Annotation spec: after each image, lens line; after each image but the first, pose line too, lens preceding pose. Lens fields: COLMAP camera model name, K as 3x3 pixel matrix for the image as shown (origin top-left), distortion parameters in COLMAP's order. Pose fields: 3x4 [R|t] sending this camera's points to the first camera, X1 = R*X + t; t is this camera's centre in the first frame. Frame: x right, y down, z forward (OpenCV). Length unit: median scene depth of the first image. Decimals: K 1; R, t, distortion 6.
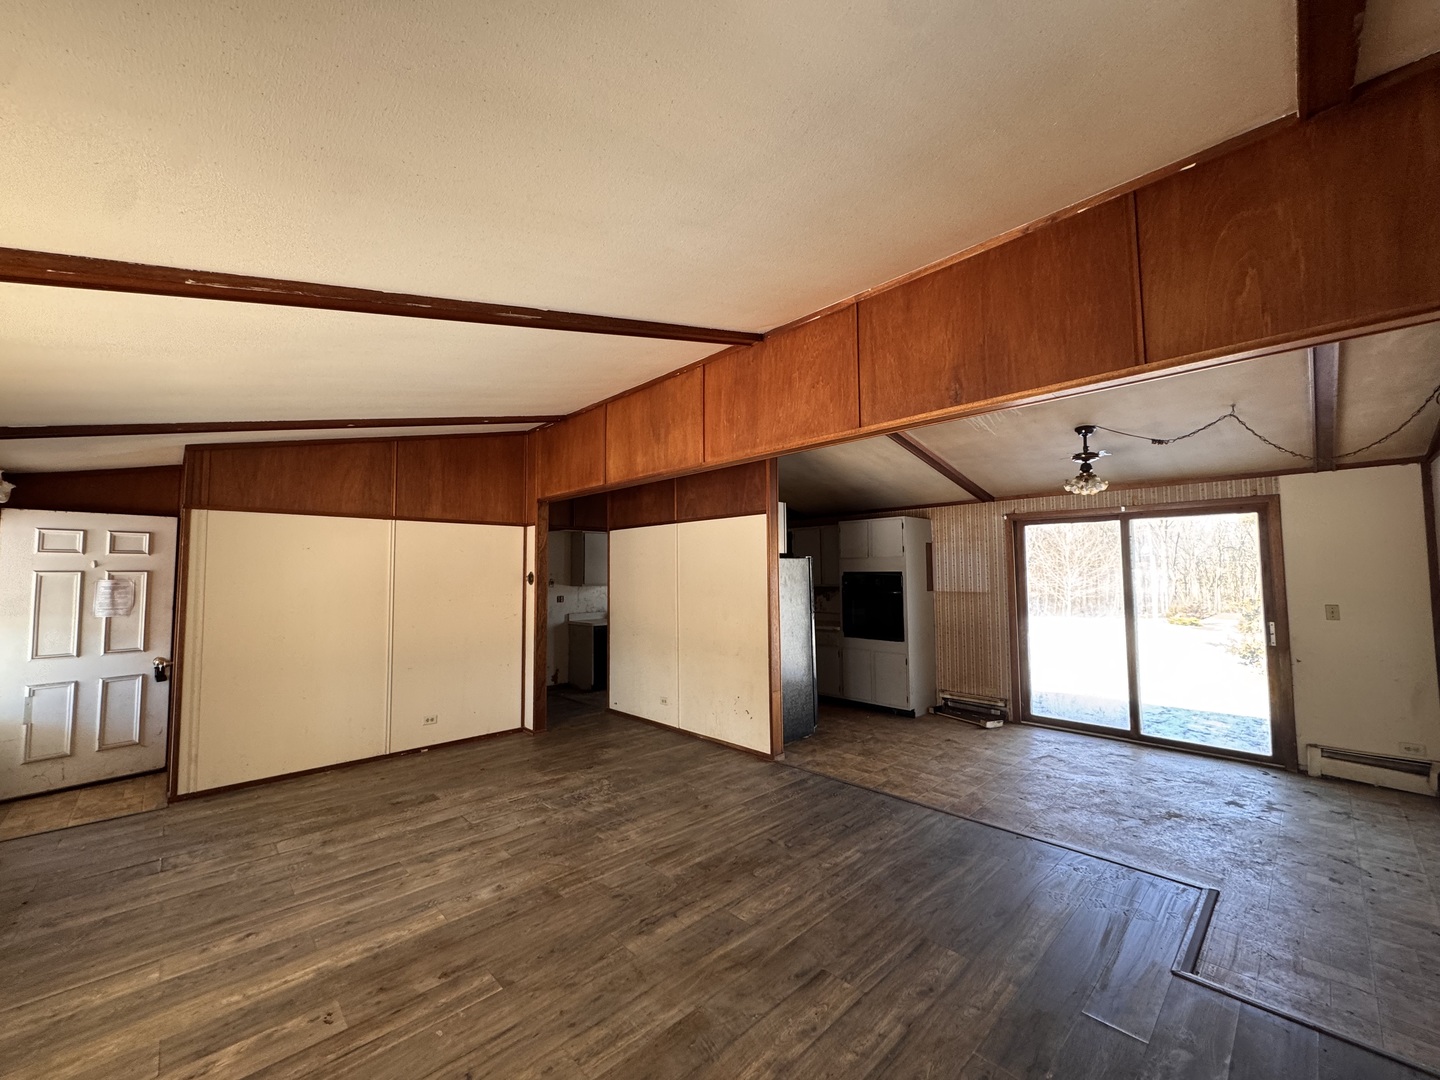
lens RADIAL K [[573.2, 0, 720.0], [0, 573.2, 540.0], [0, 0, 1]] dist [-0.000461, -0.000593]
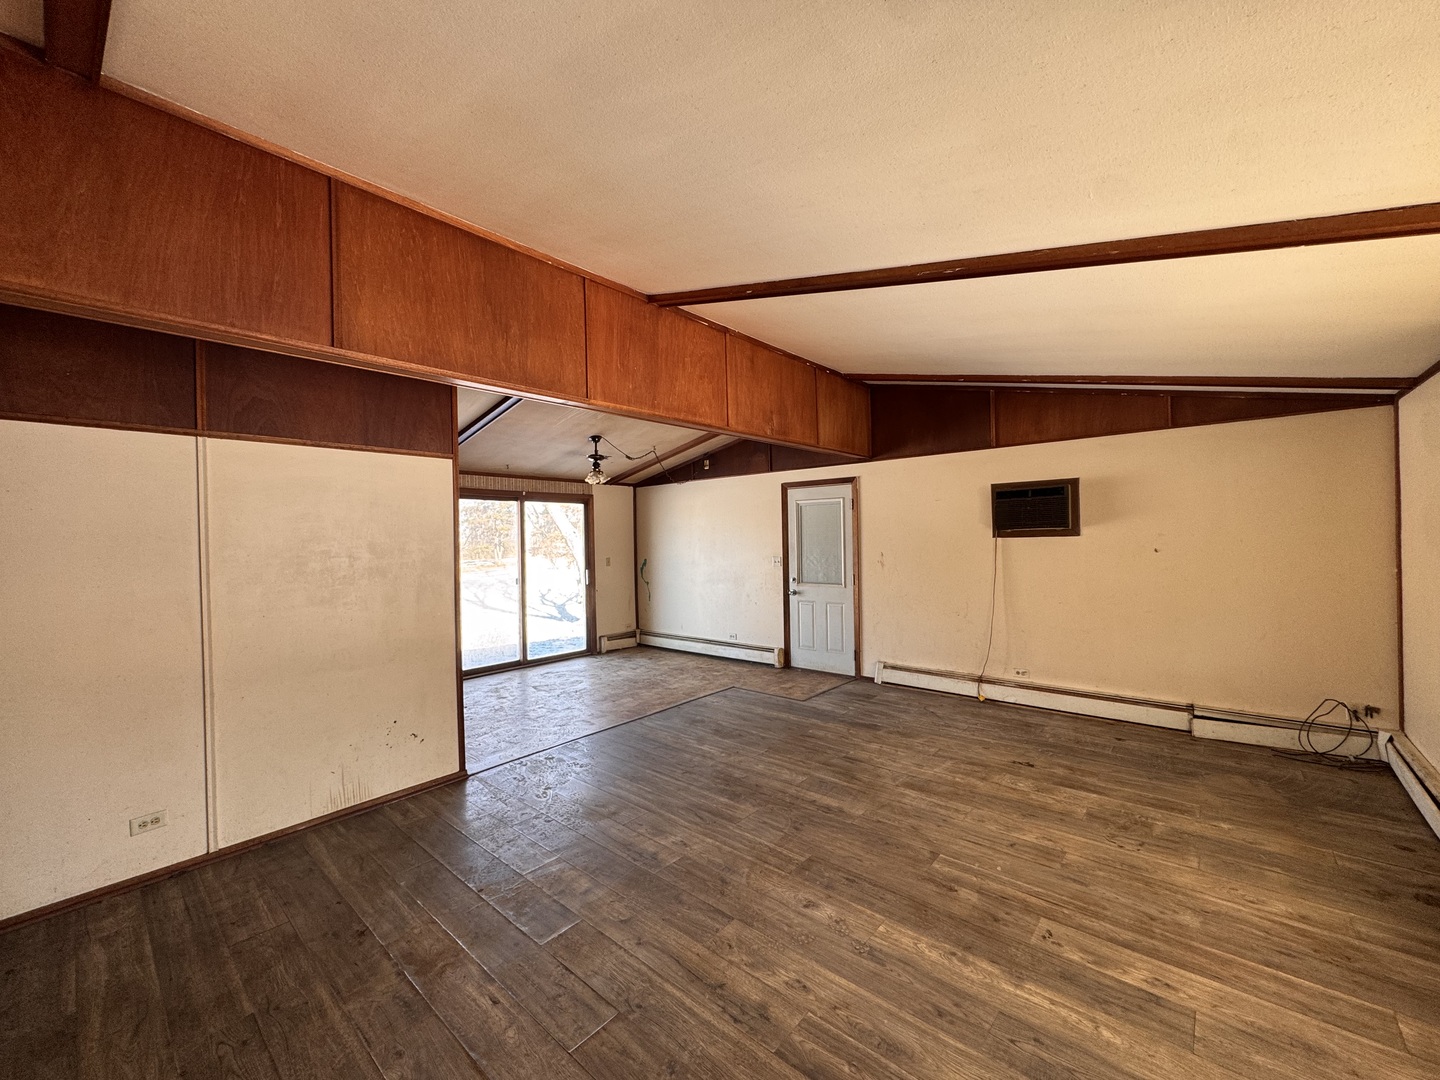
lens RADIAL K [[573.2, 0, 720.0], [0, 573.2, 540.0], [0, 0, 1]] dist [-0.000461, -0.000593]
pose [[-0.093263, 0.008503, 0.995605, -1.122053], [-0.033763, 0.999361, -0.011698, 0.091613], [-0.995069, -0.034706, -0.092916, 1.146629]]
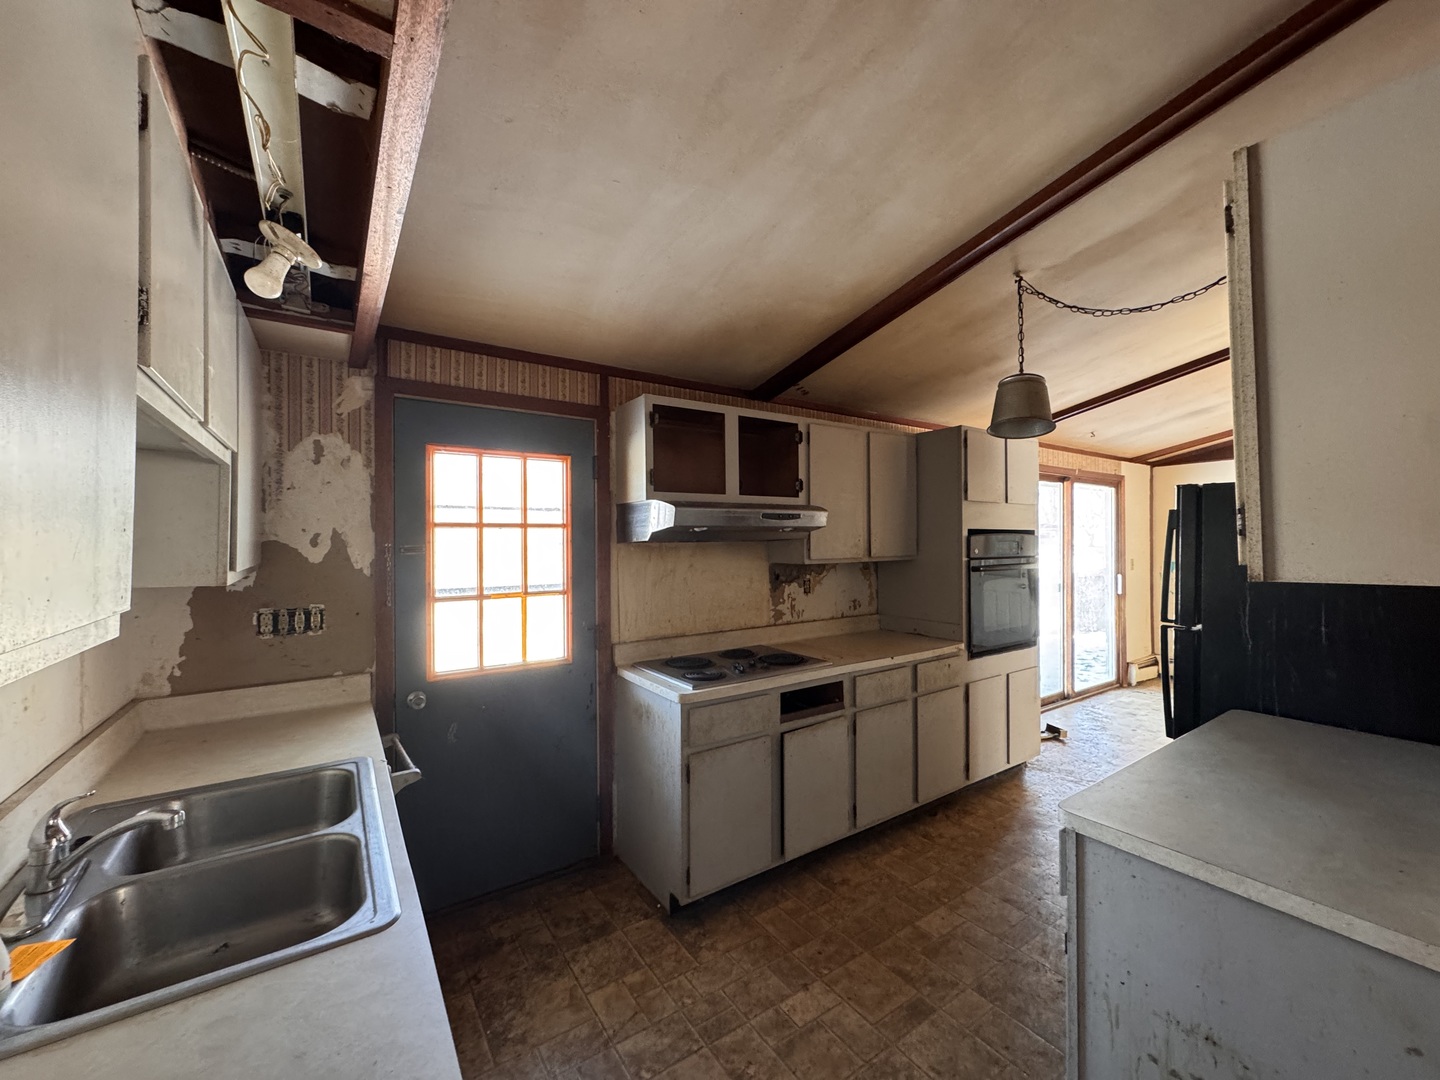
lens RADIAL K [[573.2, 0, 720.0], [0, 573.2, 540.0], [0, 0, 1]] dist [-0.000461, -0.000593]
pose [[0.167760, 0.010015, 0.985777, -0.679825], [-0.048638, 0.998815, -0.001870, 0.168268], [-0.984627, -0.047632, 0.168049, 2.479909]]
